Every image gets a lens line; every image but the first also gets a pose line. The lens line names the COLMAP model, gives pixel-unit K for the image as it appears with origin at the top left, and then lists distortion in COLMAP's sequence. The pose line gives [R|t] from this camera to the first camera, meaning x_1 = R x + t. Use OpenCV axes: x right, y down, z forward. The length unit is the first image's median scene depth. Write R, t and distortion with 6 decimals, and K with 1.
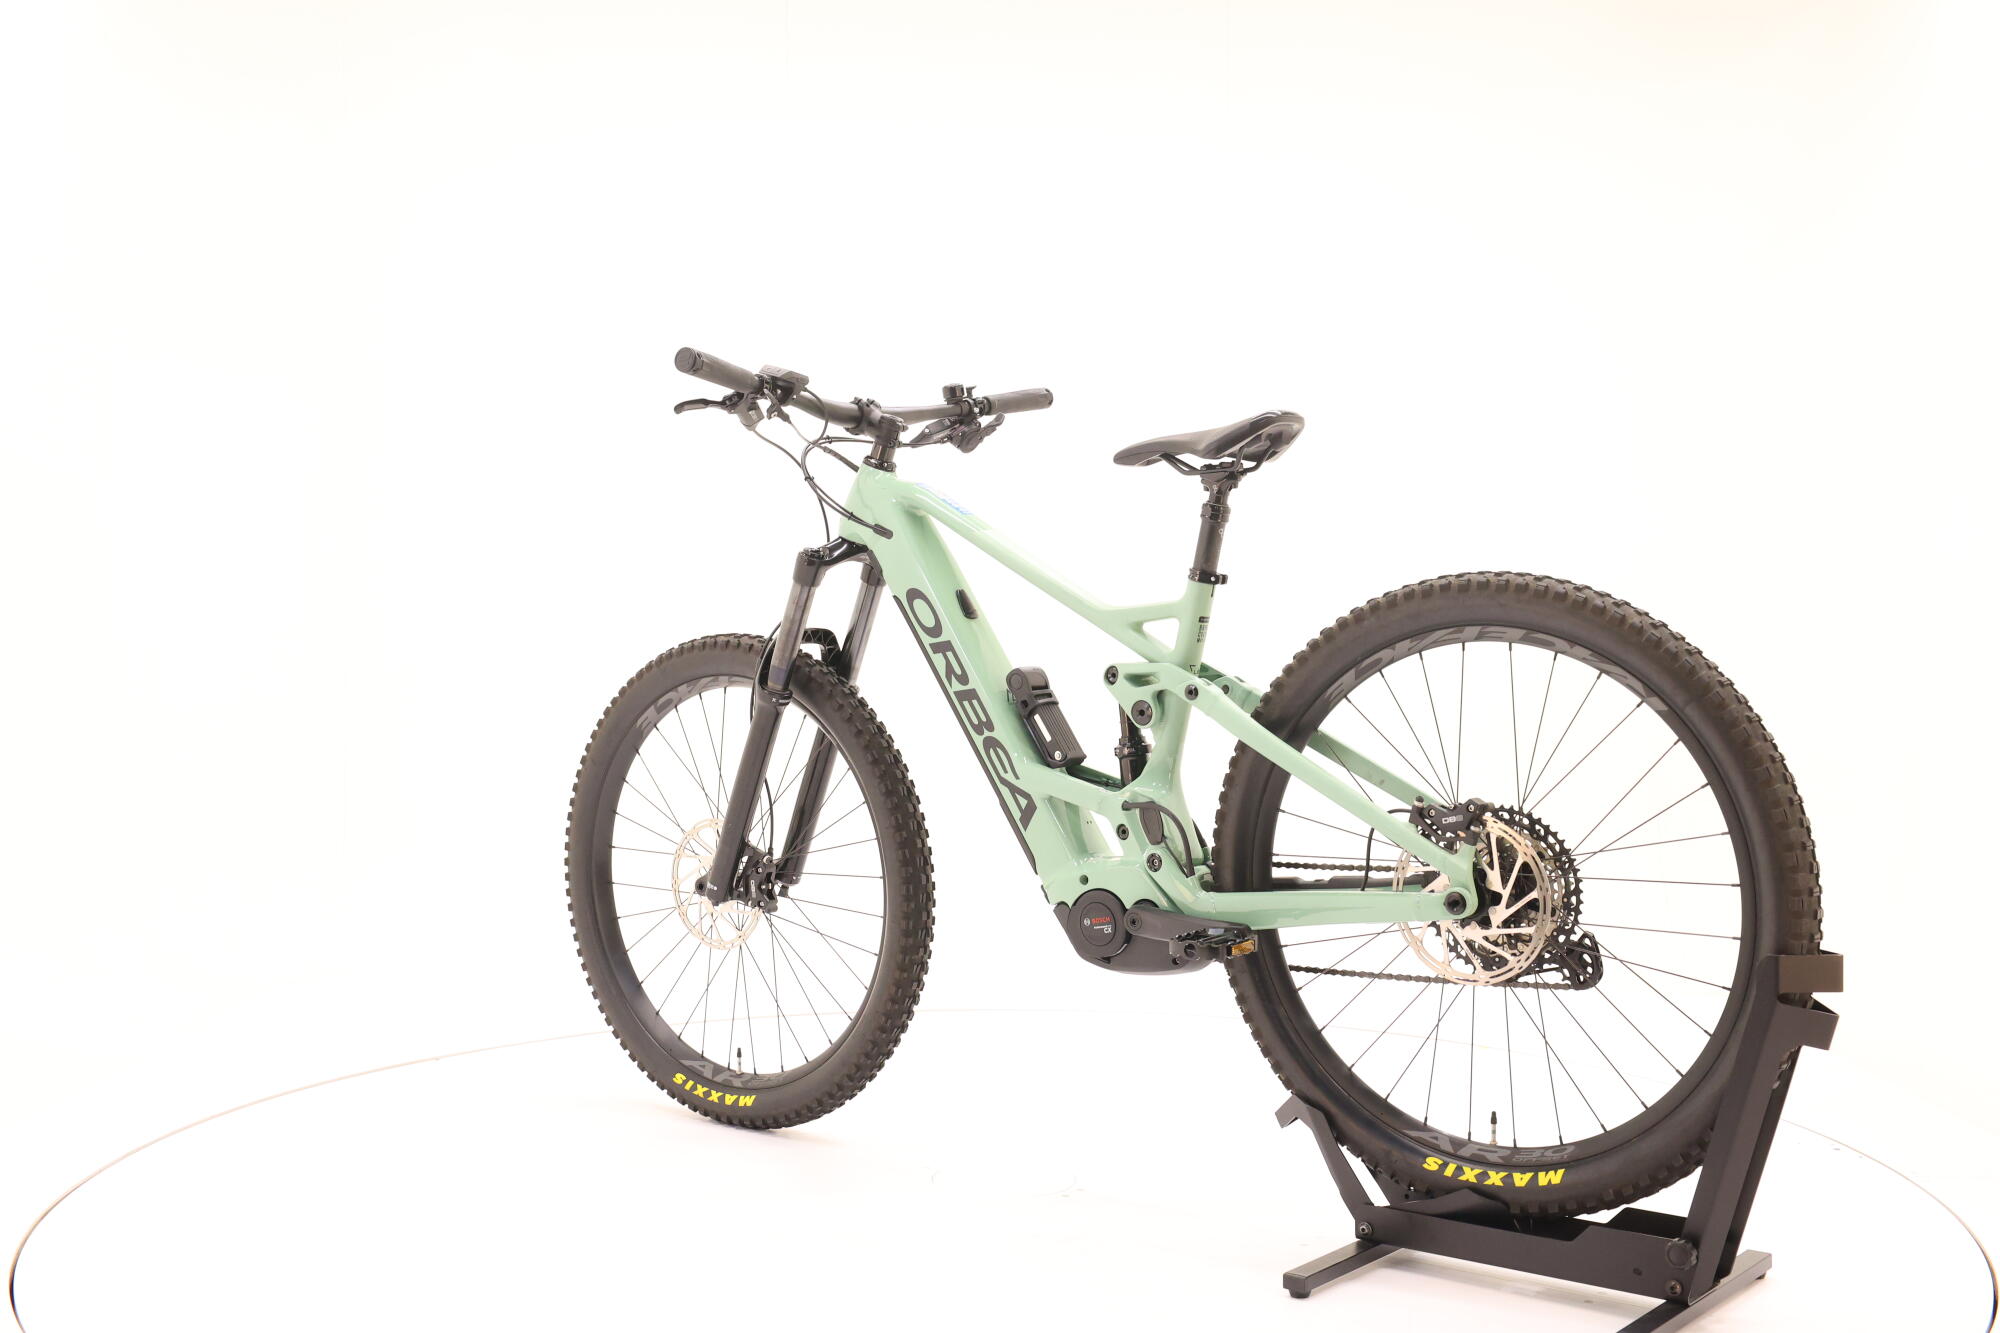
lens RADIAL K [[2146.3, 0, 1001.2], [0, 2146.3, 661.7], [0, 0, 1]] dist [0.004775, 0.000000]
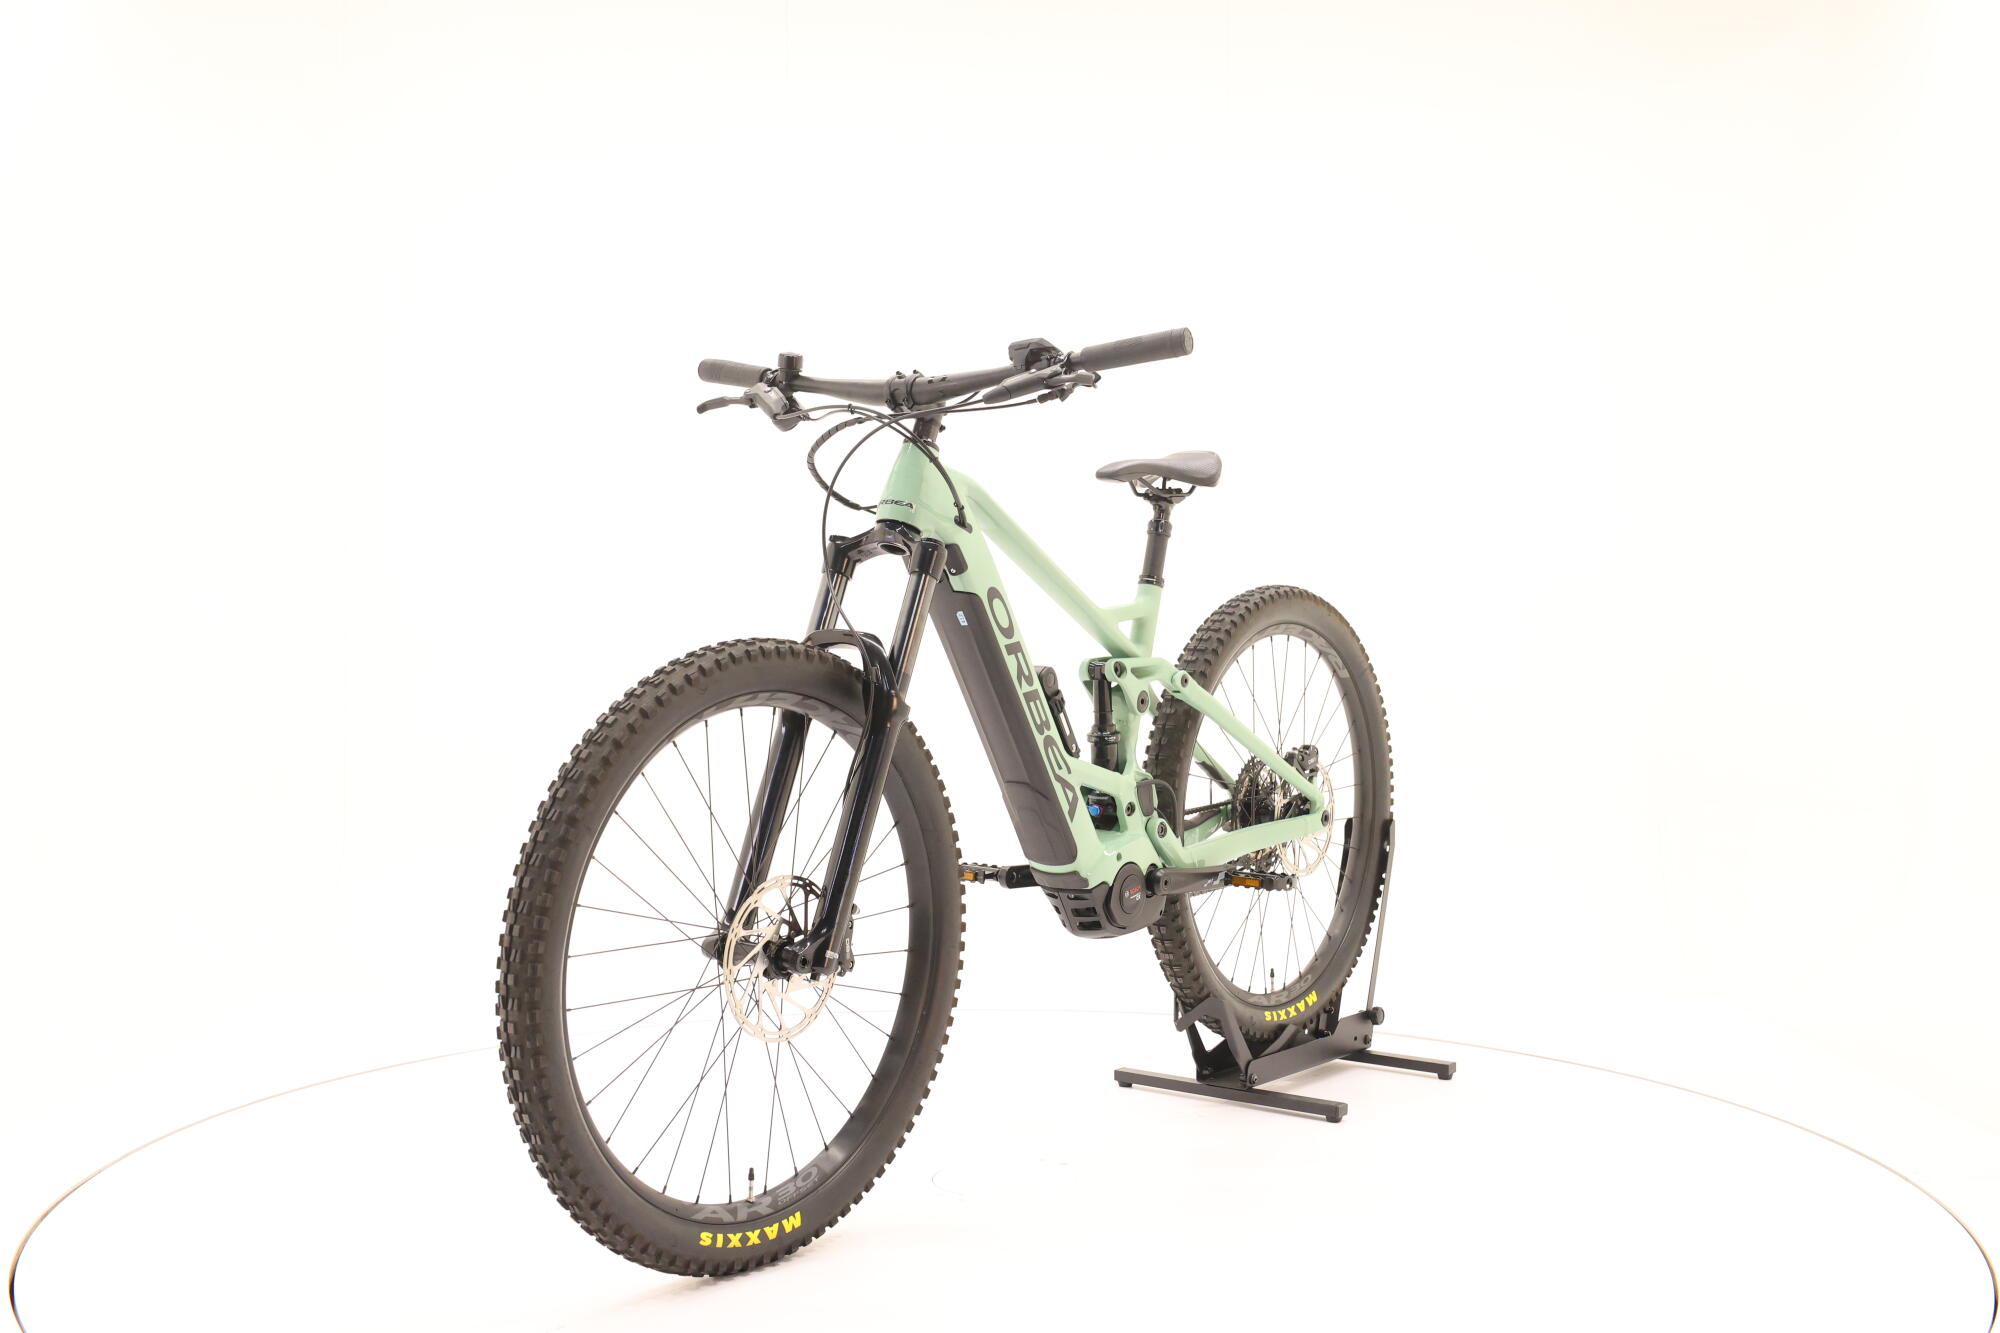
lens RADIAL K [[2146.3, 0, 996.0], [0, 2146.3, 676.4], [0, 0, 1]] dist [0.004775, 0.000000]
pose [[-0.011910, -0.028758, 0.999515, -1.073599], [0.017508, 0.999427, 0.028964, -0.023968], [-0.999776, 0.017845, -0.011399, 1.094518]]
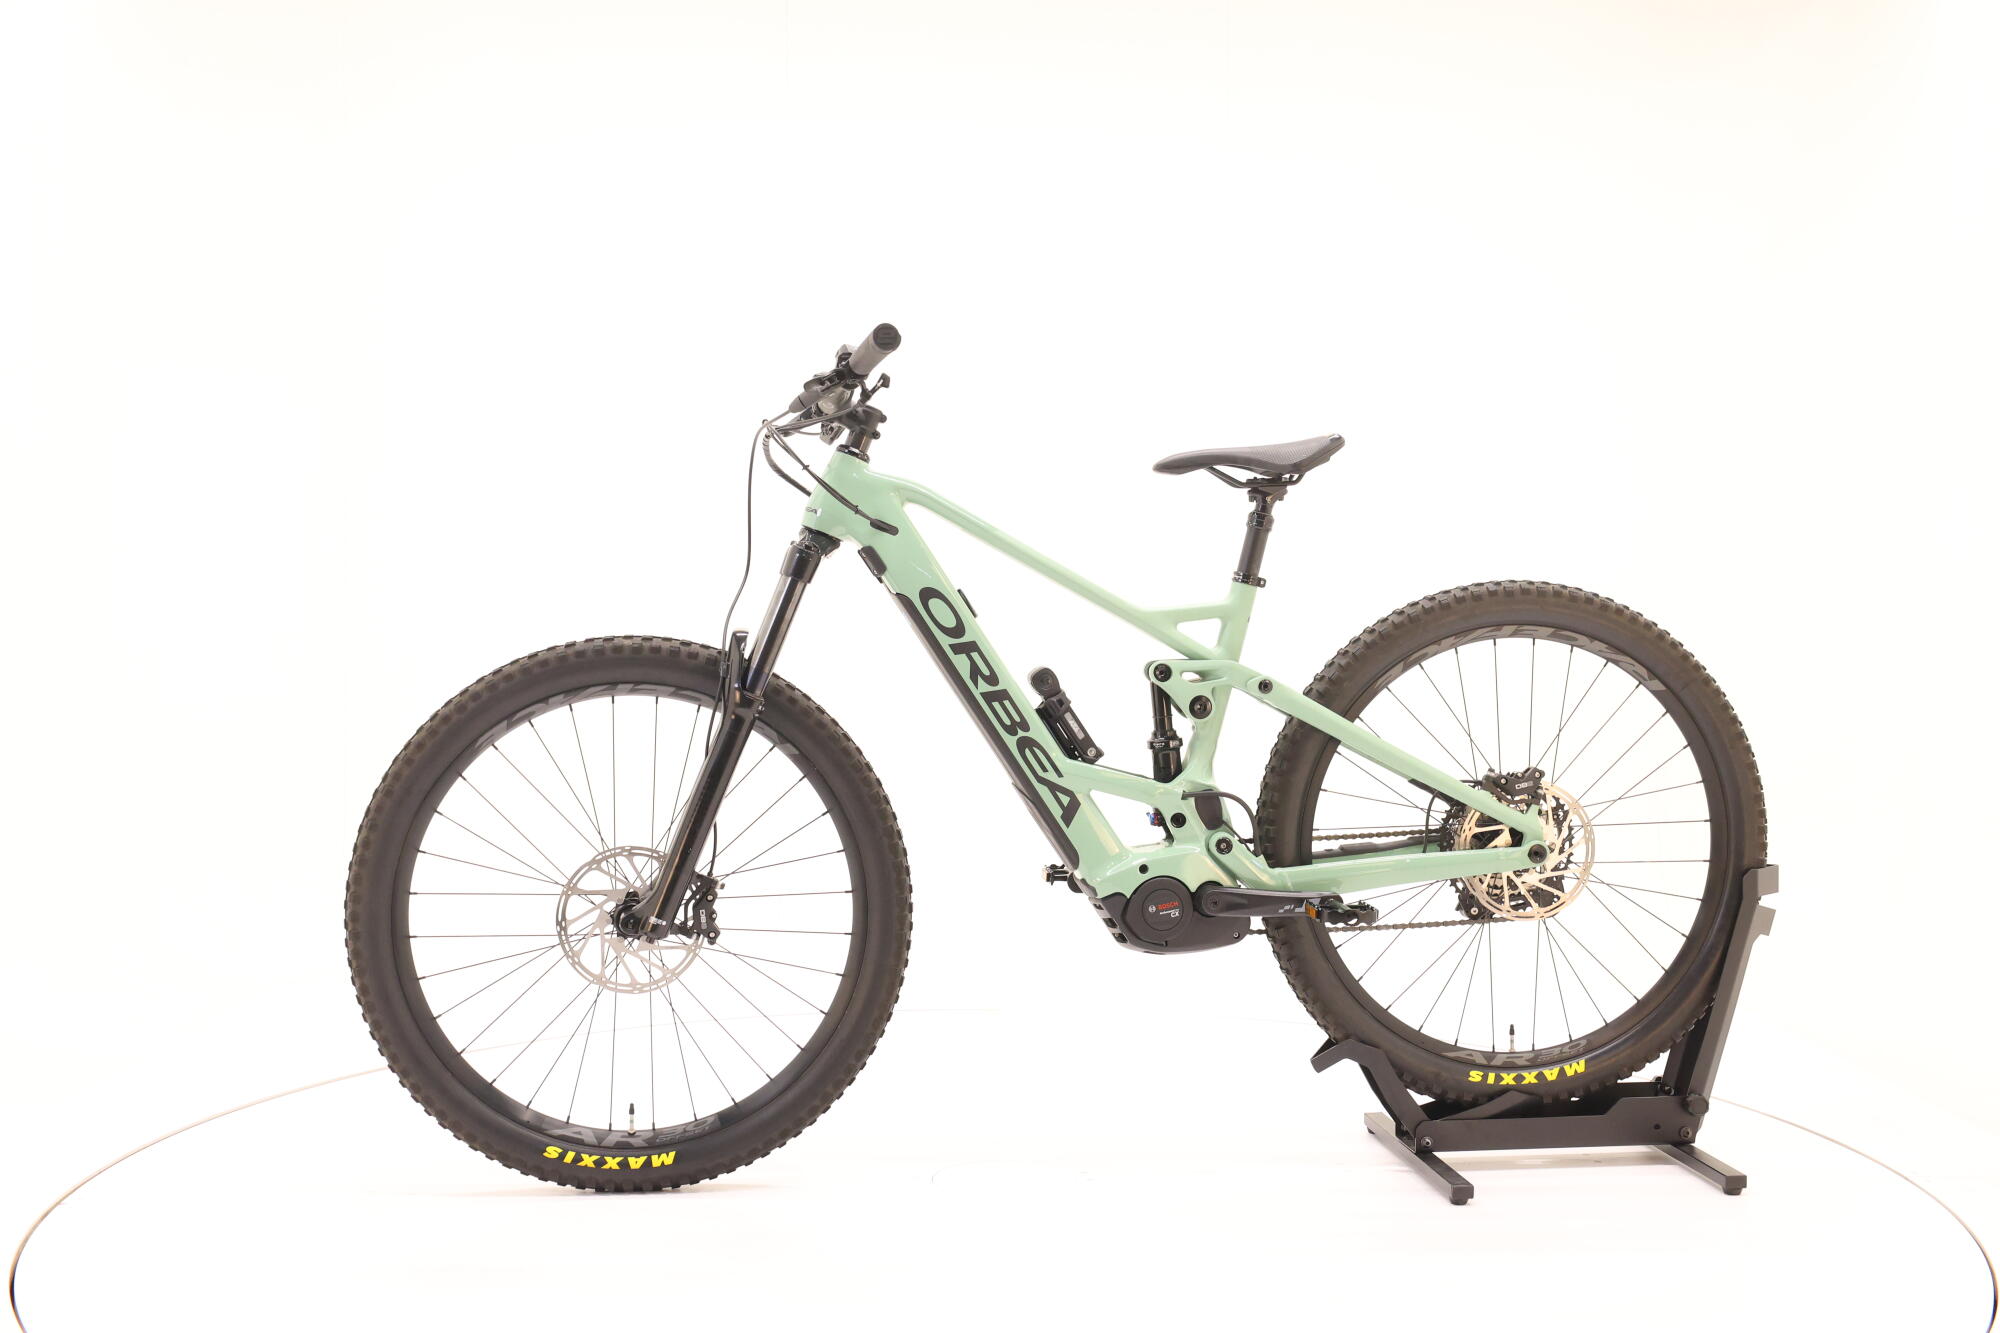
lens RADIAL K [[2146.3, 0, 992.5], [0, 2146.3, 661.1], [0, 0, 1]] dist [0.004775, 0.000000]
pose [[0.703370, -0.015072, 0.710664, -0.768154], [0.013207, 0.999880, 0.008134, -0.009152], [-0.710701, 0.003664, 0.703485, 0.323855]]
